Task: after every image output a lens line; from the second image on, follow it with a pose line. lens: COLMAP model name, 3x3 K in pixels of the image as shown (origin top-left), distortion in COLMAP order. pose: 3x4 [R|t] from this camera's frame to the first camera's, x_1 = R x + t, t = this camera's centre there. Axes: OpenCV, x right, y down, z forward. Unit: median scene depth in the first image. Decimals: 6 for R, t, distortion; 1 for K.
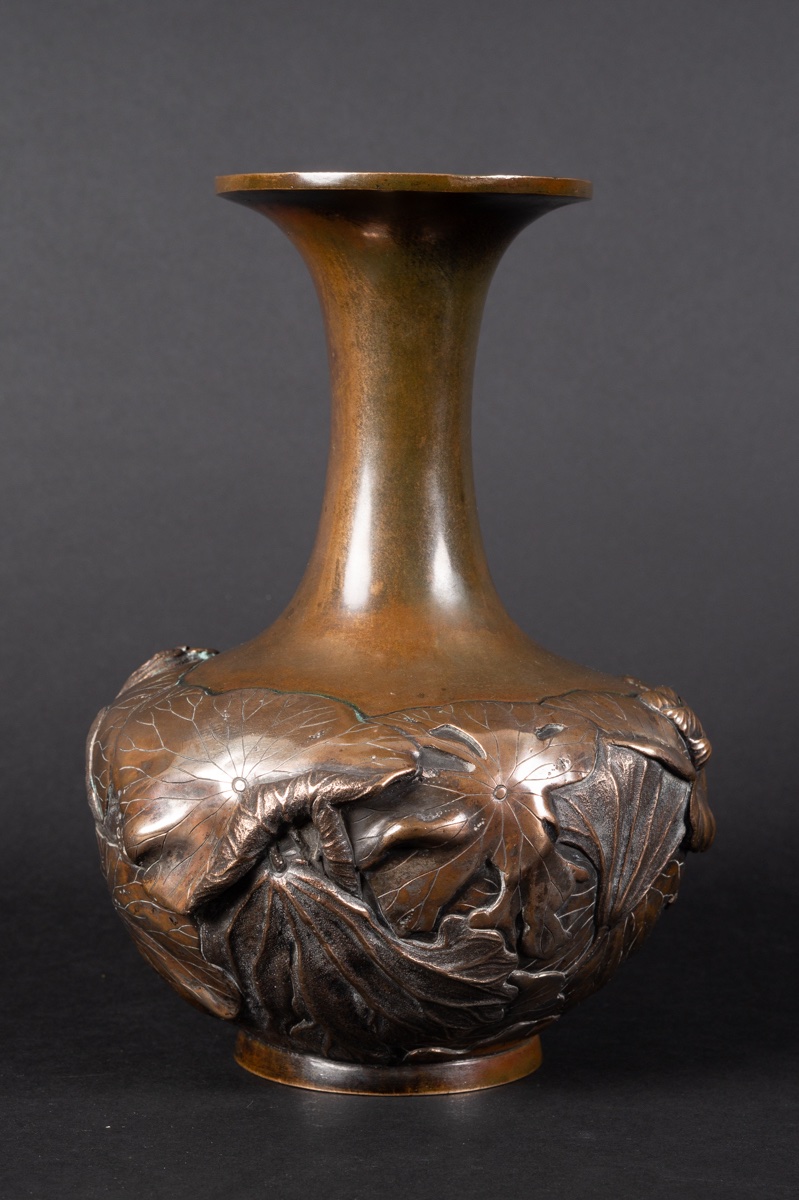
lens RADIAL K [[3079.2, 0, 399.5], [0, 3079.2, 600.0], [0, 0, 1]] dist [0.023707, -0.486012]
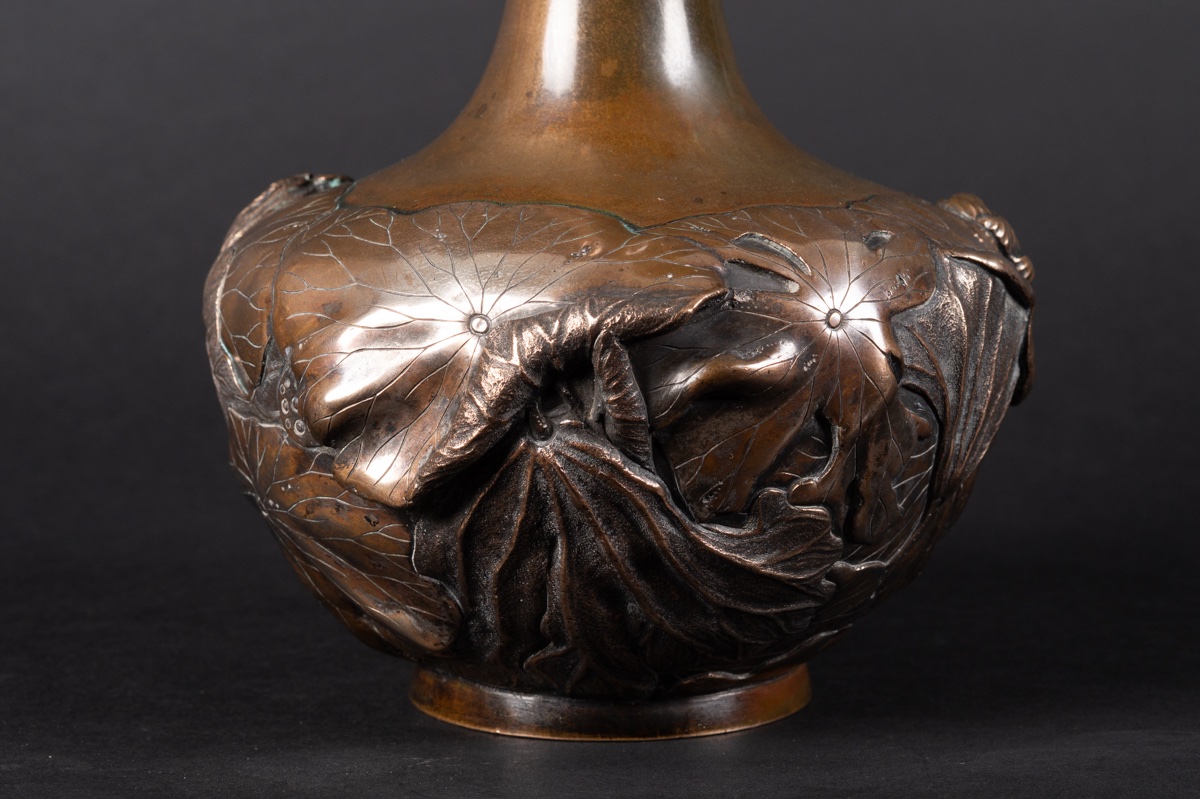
lens RADIAL K [[2959.1, 0, 600.0], [0, 2959.1, 399.5], [0, 0, 1]] dist [0.018574, -0.842128]
pose [[0.982348, -0.042105, 0.182261, -0.150880], [0.036759, 0.998792, 0.032610, 0.055598], [-0.183413, -0.025334, 0.982709, 0.303309]]
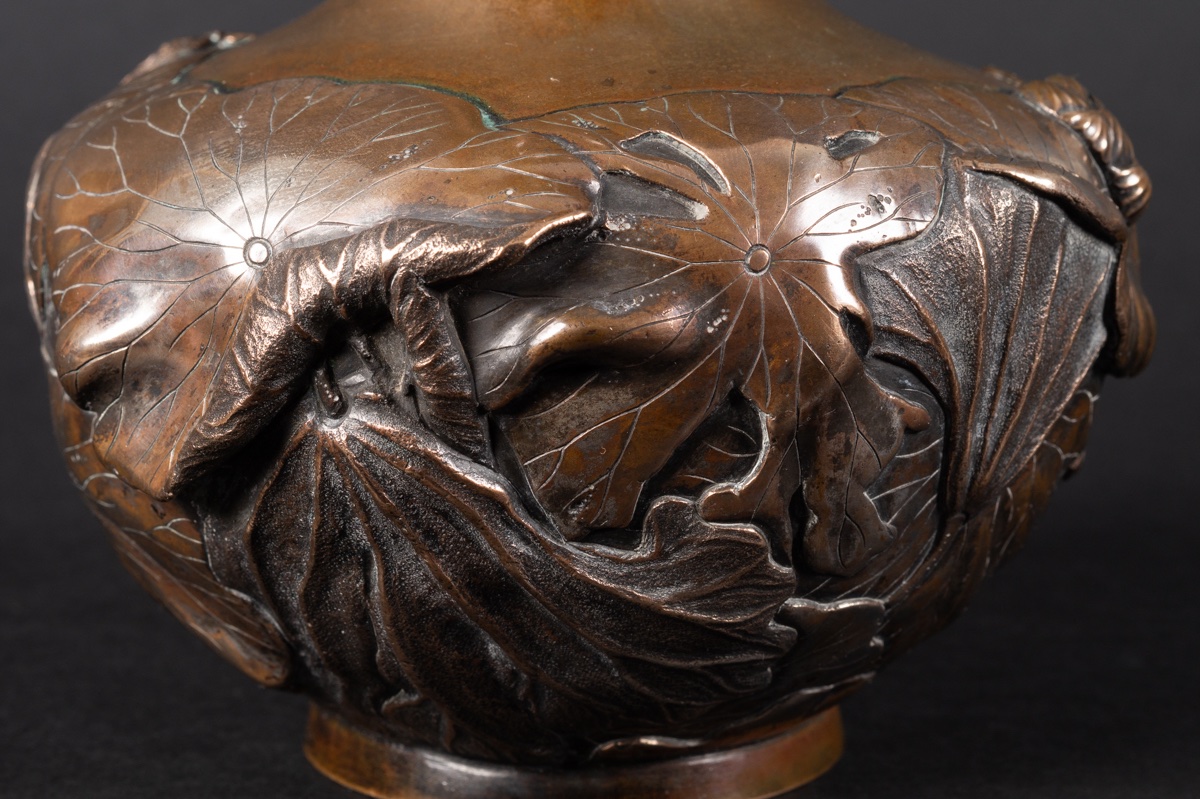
lens RADIAL K [[3079.2, 0, 600.0], [0, 3079.2, 399.5], [0, 0, 1]] dist [0.023707, -0.486012]
pose [[0.999395, -0.010125, -0.033273, 0.022859], [0.012597, 0.997108, 0.074945, 0.046234], [0.032418, -0.075319, 0.996632, 0.476293]]
